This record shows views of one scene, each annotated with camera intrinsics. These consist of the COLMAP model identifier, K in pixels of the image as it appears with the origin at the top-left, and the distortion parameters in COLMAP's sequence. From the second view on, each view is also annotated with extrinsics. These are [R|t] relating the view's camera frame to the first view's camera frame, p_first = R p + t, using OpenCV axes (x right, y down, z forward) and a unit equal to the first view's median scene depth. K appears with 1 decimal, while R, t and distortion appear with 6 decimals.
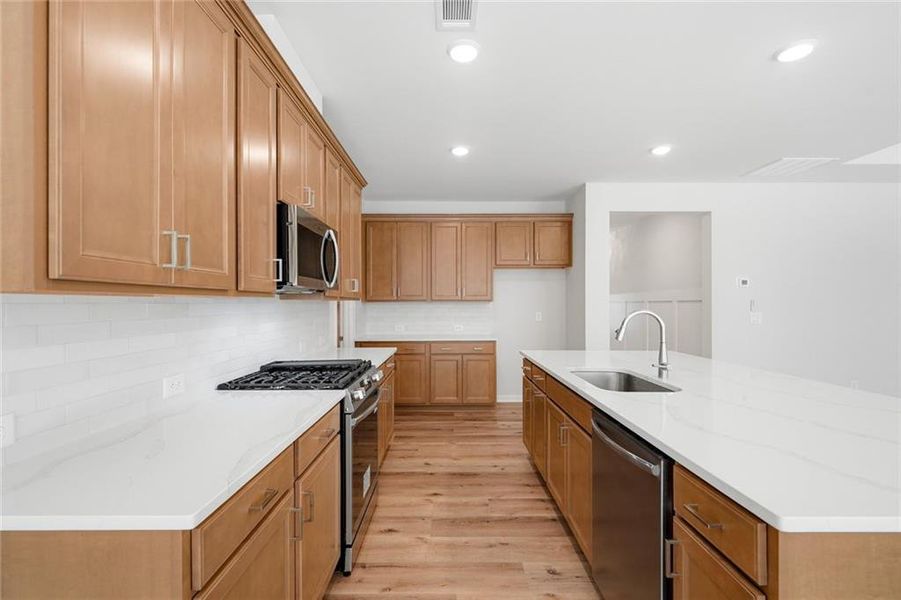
lens RADIAL K [[406.4, 0, 450.5], [0, 406.4, 300.0], [0, 0, 1]] dist [0.003141, -0.000289]
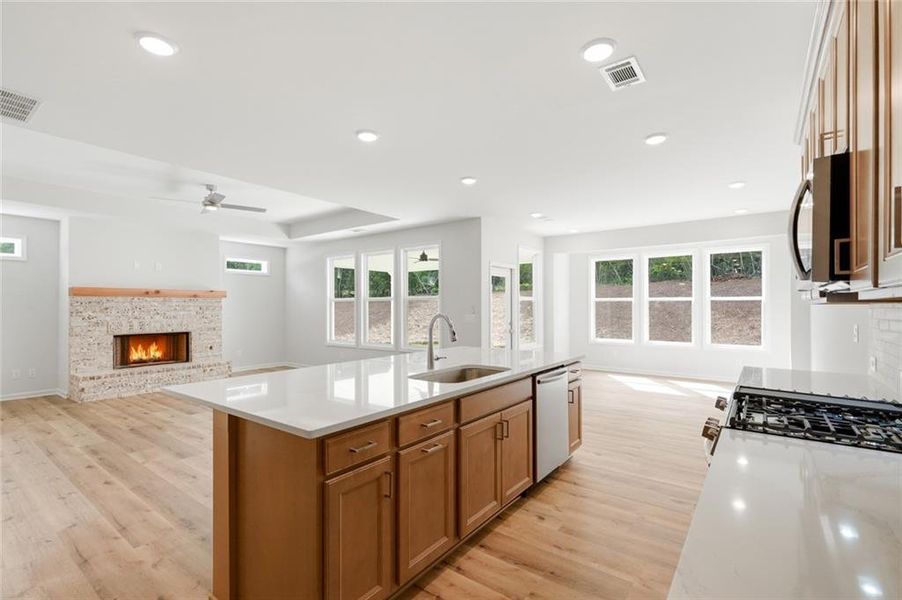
lens RADIAL K [[409.3, 0, 447.8], [0, 409.3, 307.0], [0, 0, 1]] dist [-0.001710, 0.000026]
pose [[-0.790621, 0.001754, 0.612303, -0.177830], [-0.001740, 0.999985, -0.005111, 0.006496], [-0.612303, -0.005106, -0.790606, 1.276621]]
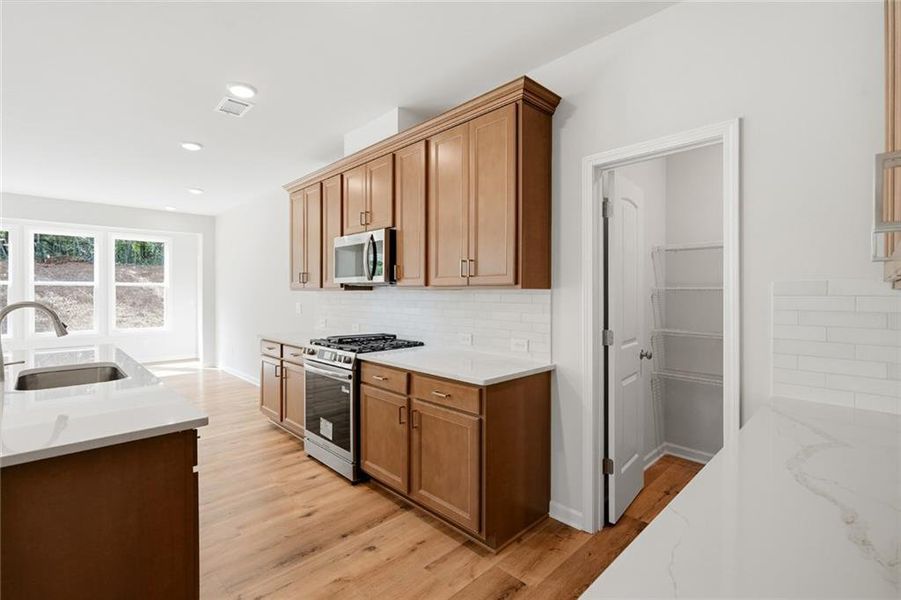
lens RADIAL K [[414.9, 0, 448.8], [0, 414.9, 296.9], [0, 0, 1]] dist [-0.001320, -0.000173]
pose [[-0.720421, 0.006201, -0.693509, 0.289190], [0.003066, 0.999979, 0.005756, 0.010238], [0.693530, 0.002021, -0.720425, 1.495361]]
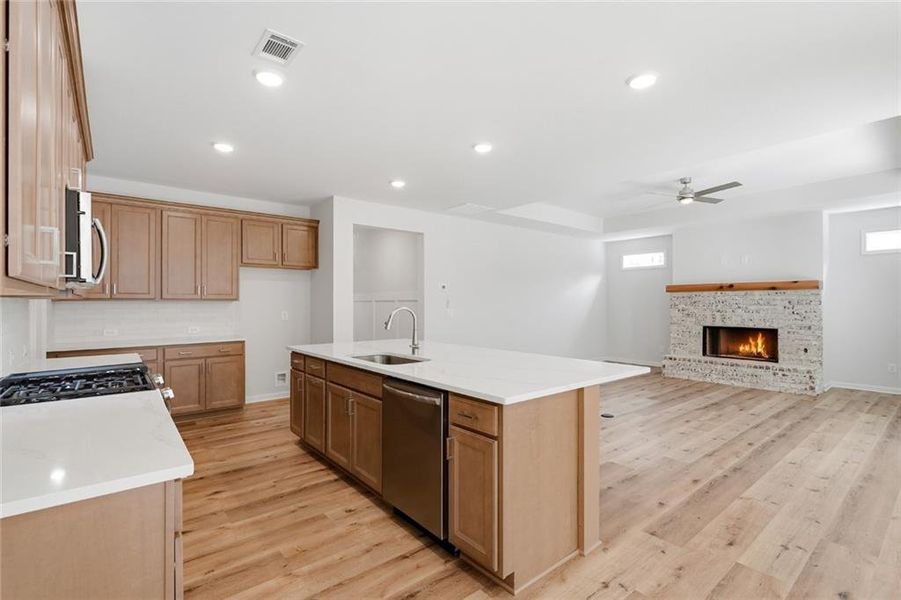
lens RADIAL K [[414.9, 0, 448.8], [0, 414.9, 296.9], [0, 0, 1]] dist [-0.001320, -0.000173]
pose [[0.775298, 0.007852, 0.631547, -0.196598], [-0.003794, 0.999963, -0.007775, 0.000846], [-0.631585, 0.003632, 0.775299, -0.126680]]
